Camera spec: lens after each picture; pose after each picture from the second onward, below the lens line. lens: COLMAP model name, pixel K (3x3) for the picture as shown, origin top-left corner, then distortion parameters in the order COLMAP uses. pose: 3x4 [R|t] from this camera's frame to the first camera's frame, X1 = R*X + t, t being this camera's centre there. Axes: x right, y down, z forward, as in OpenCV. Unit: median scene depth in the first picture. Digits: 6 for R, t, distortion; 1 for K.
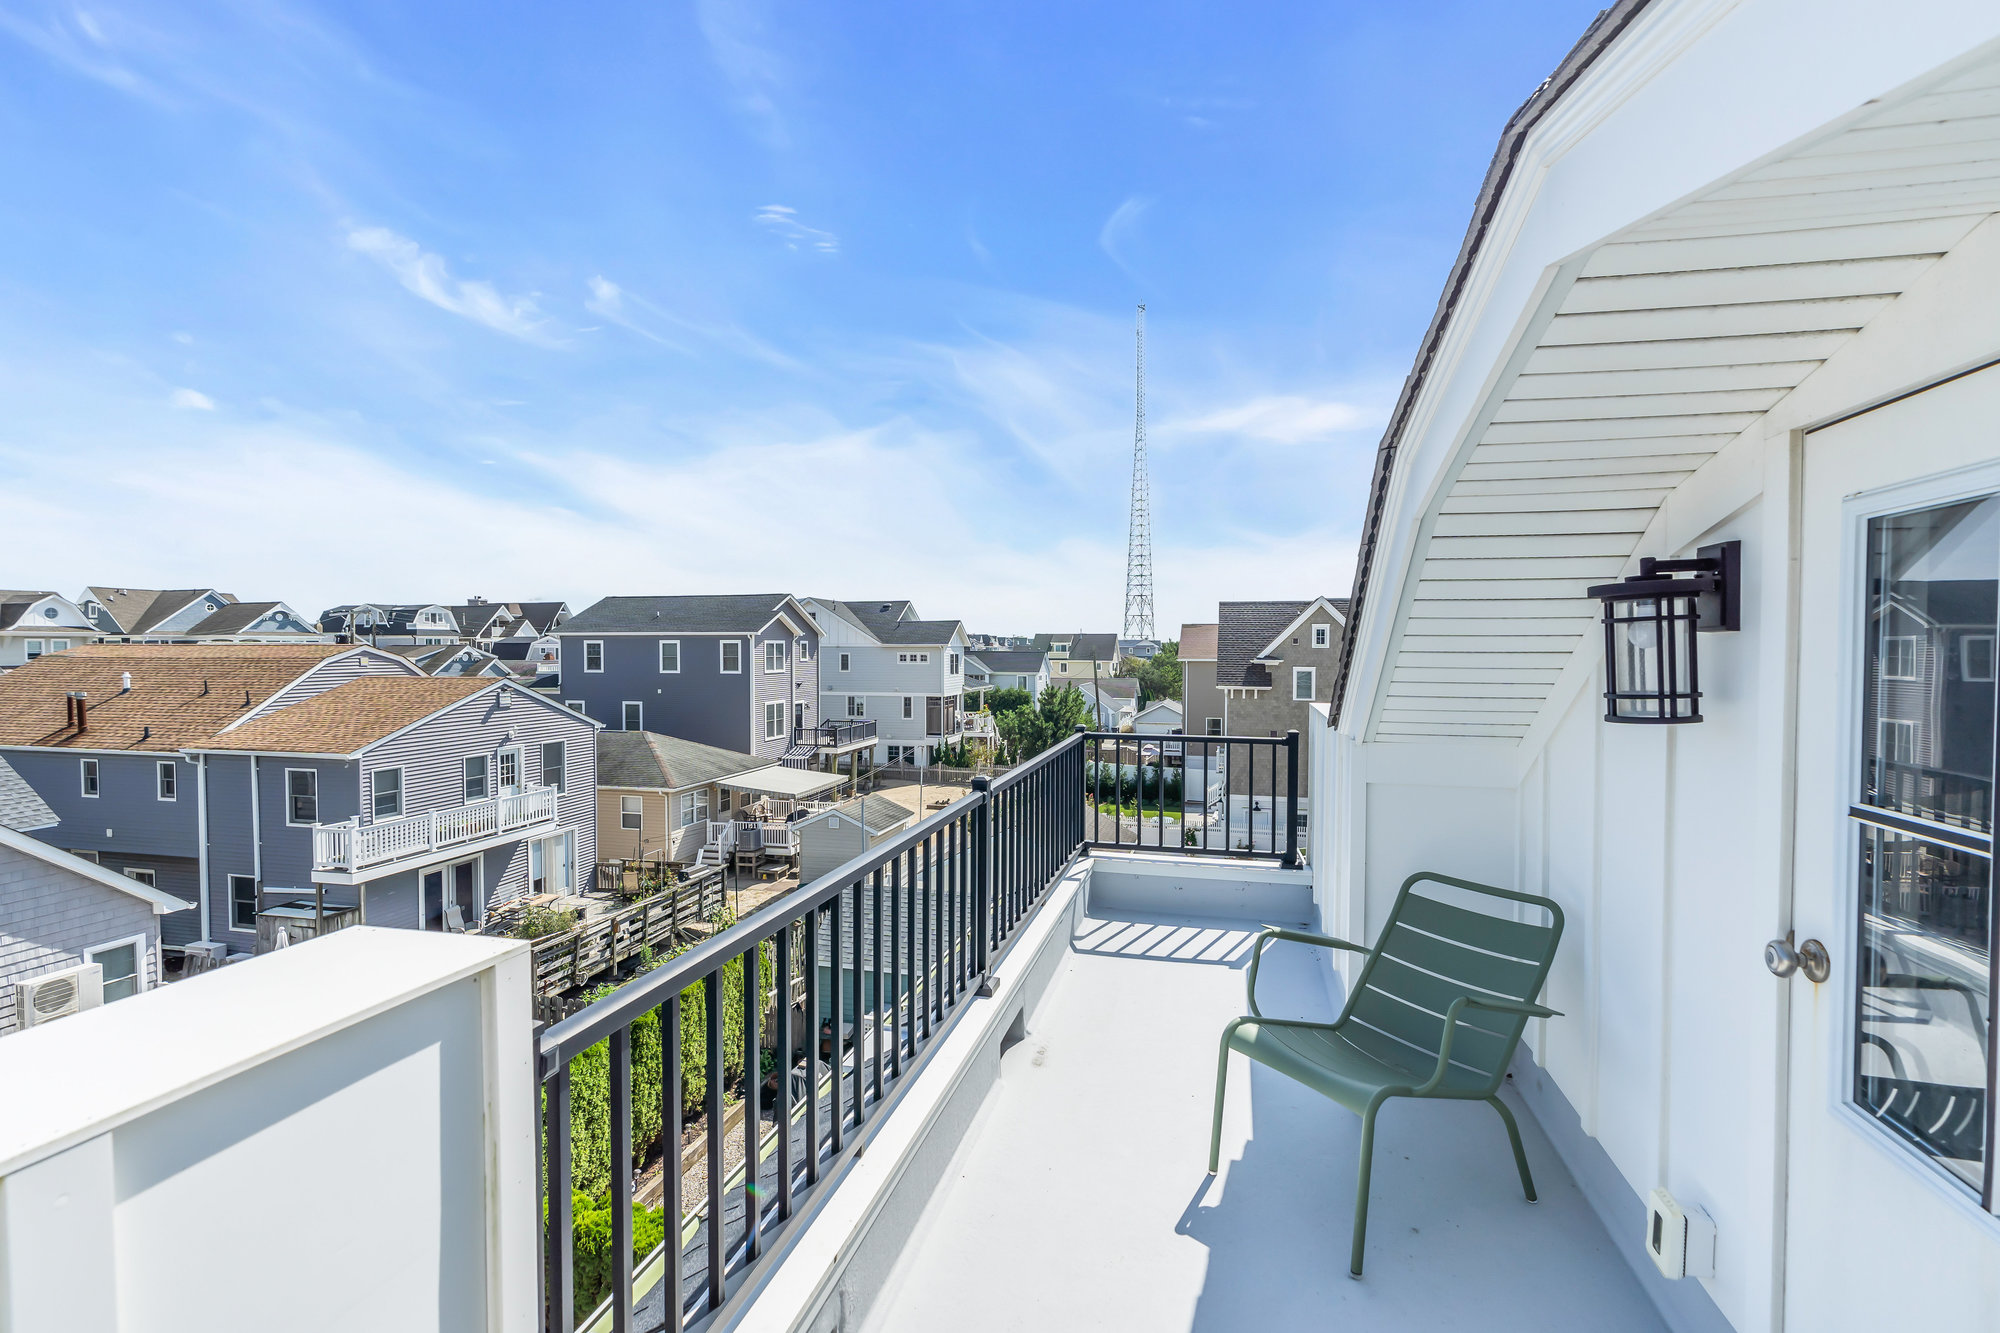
lens RADIAL K [[910.2, 0, 1002.1], [0, 910.2, 676.5], [0, 0, 1]] dist [-0.004980, 0.003691]
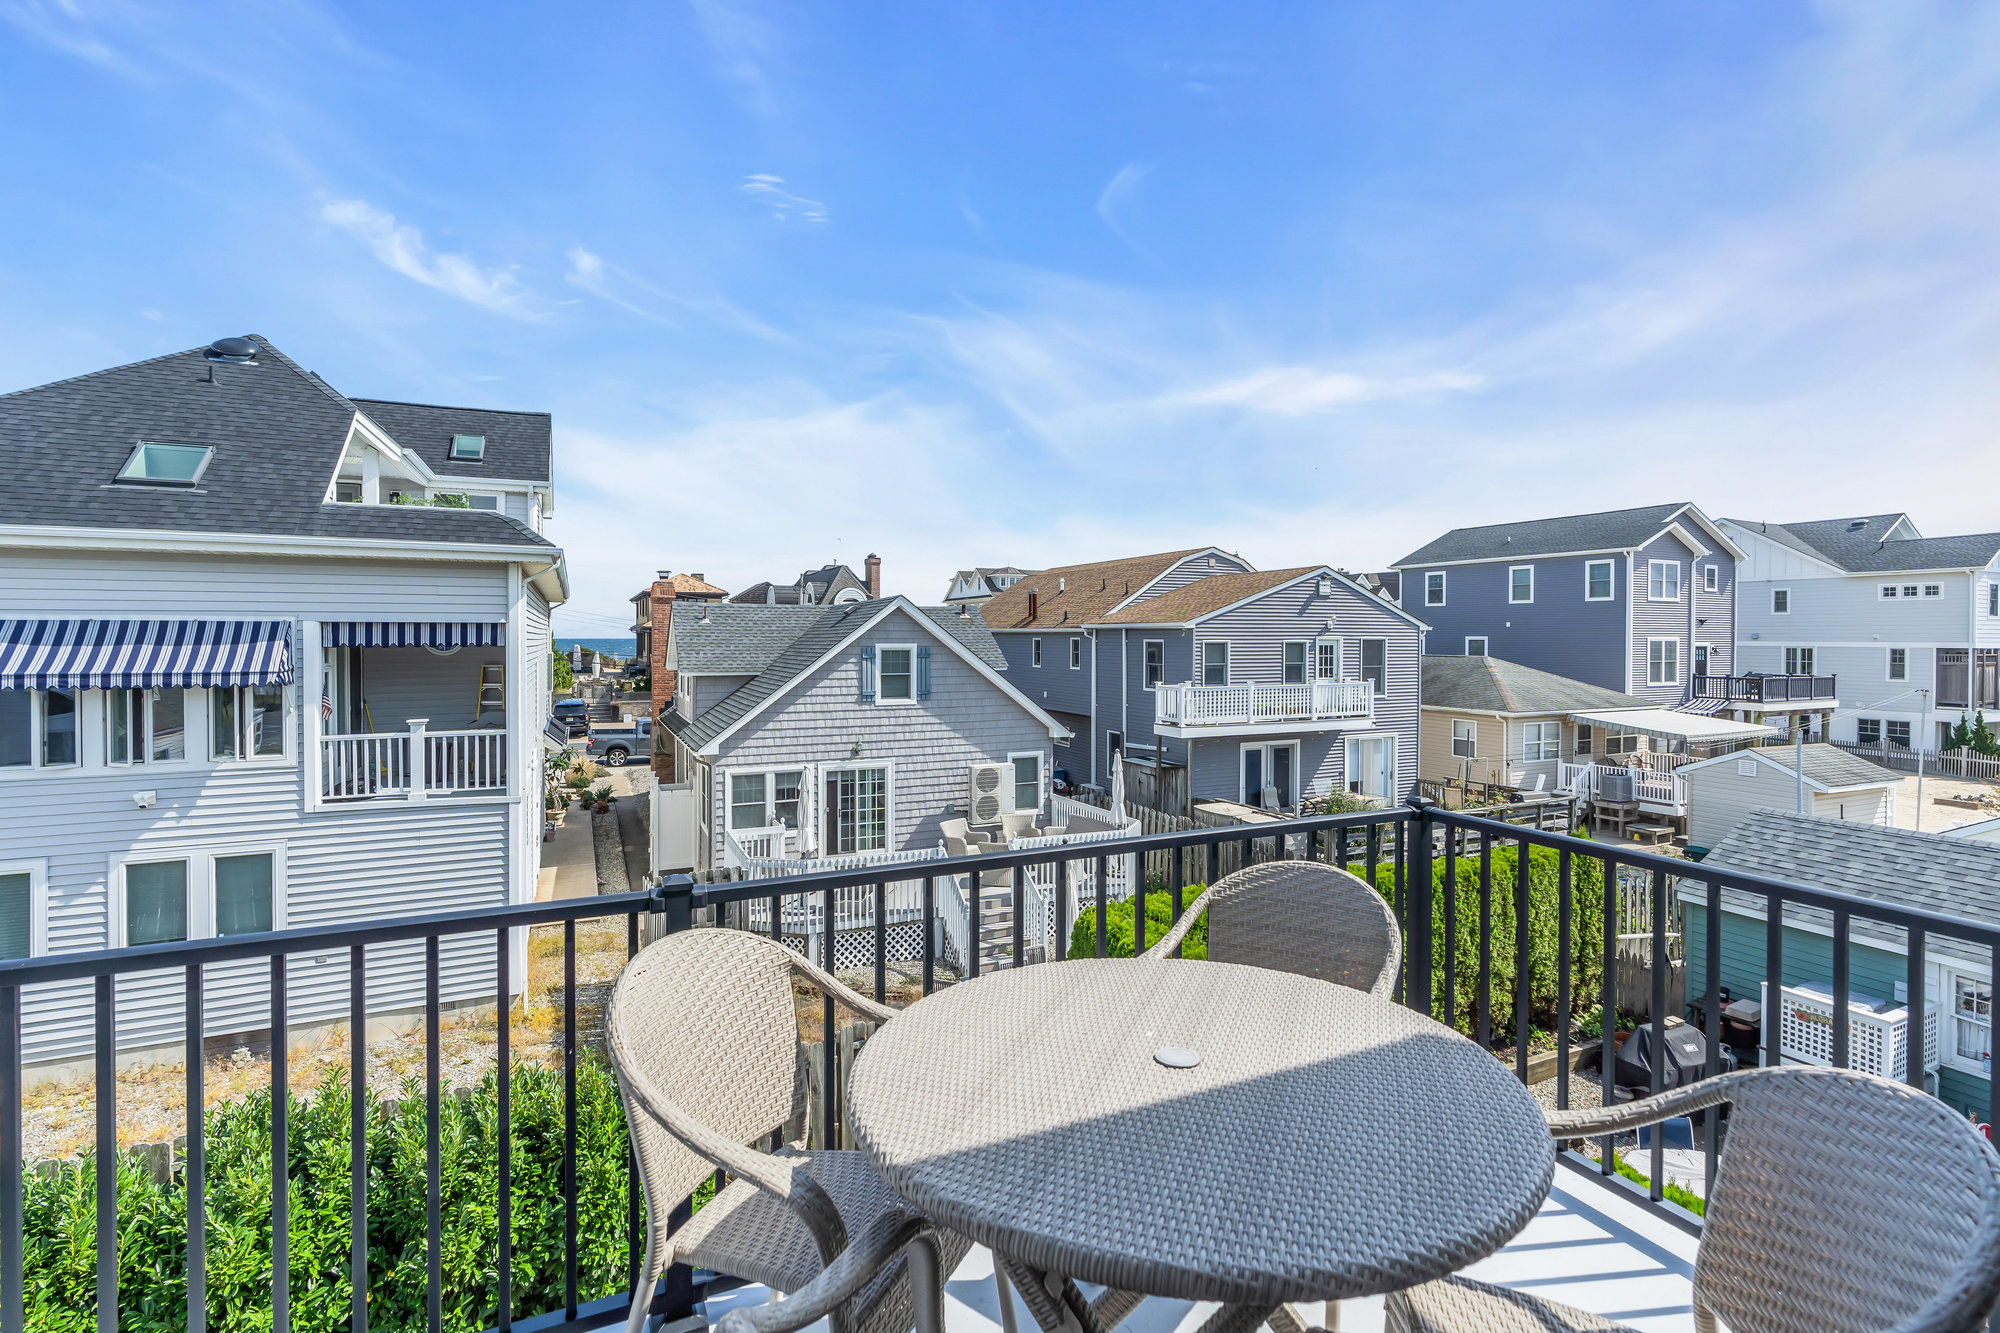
lens RADIAL K [[913.0, 0, 1013.0], [0, 913.0, 641.4], [0, 0, 1]] dist [-0.002165, 0.000910]
pose [[0.638834, 0.005762, -0.769323, -0.002320], [-0.029450, 0.999422, -0.016970, 0.080920], [0.768781, 0.033498, 0.638635, 0.084243]]
